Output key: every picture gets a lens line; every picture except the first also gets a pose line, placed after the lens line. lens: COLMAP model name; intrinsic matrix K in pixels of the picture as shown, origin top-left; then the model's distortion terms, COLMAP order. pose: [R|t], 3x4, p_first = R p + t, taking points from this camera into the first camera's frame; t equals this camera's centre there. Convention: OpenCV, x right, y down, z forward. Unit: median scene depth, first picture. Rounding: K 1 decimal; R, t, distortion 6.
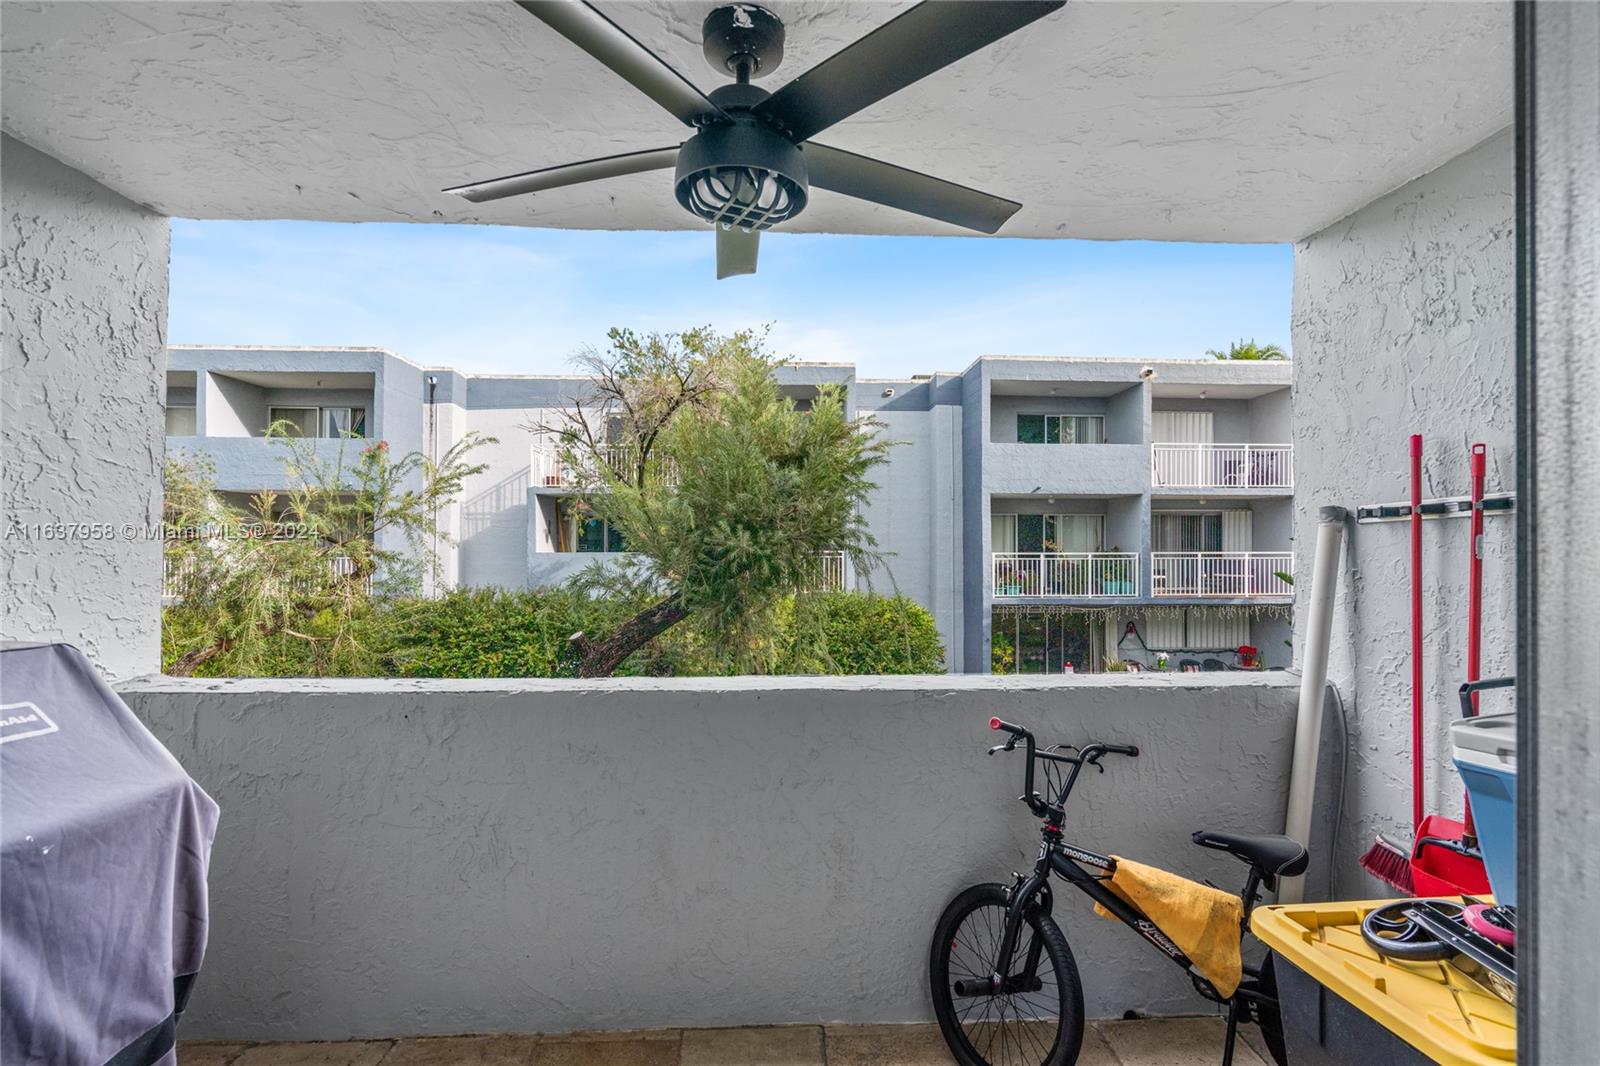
lens RADIAL K [[731.3, 0, 809.6], [0, 731.3, 533.8], [0, 0, 1]] dist [-0.007653, 0.004039]
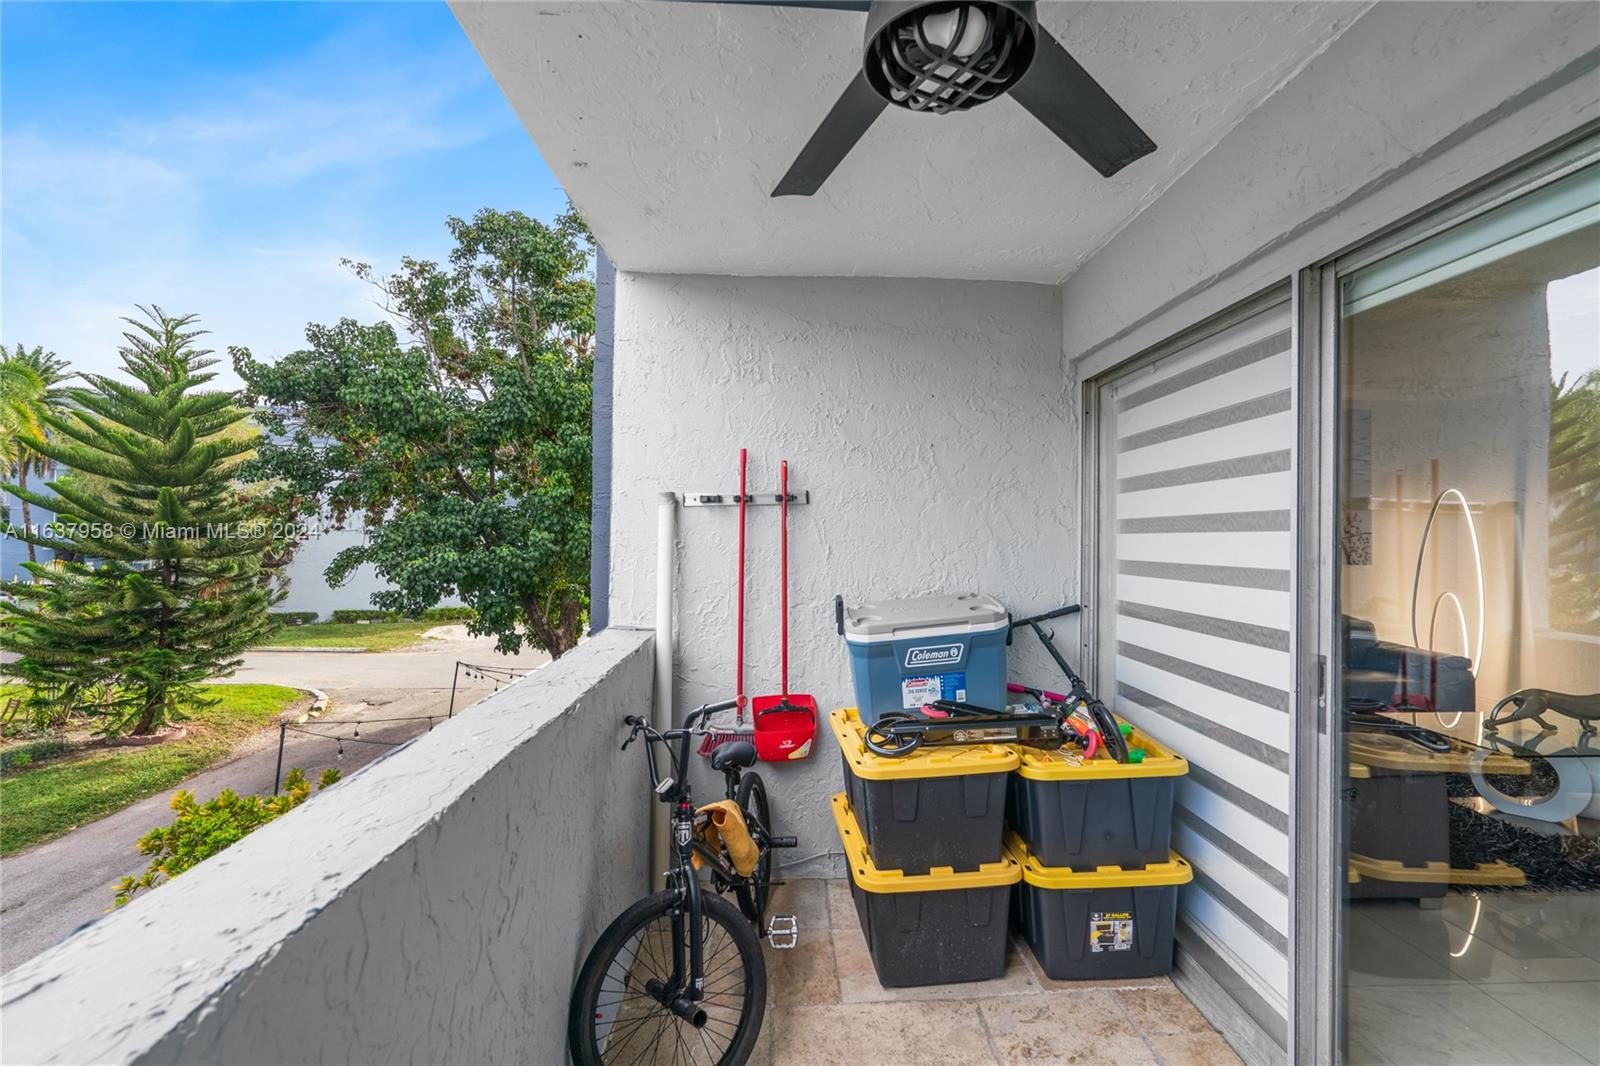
lens RADIAL K [[731.3, 0, 803.2], [0, 731.3, 534.8], [0, 0, 1]] dist [-0.007653, 0.004039]
pose [[0.021622, 0.000692, 0.999766, -0.497809], [-0.007990, 0.999968, -0.000519, 0.031057], [-0.999734, -0.007977, 0.021627, 0.624503]]
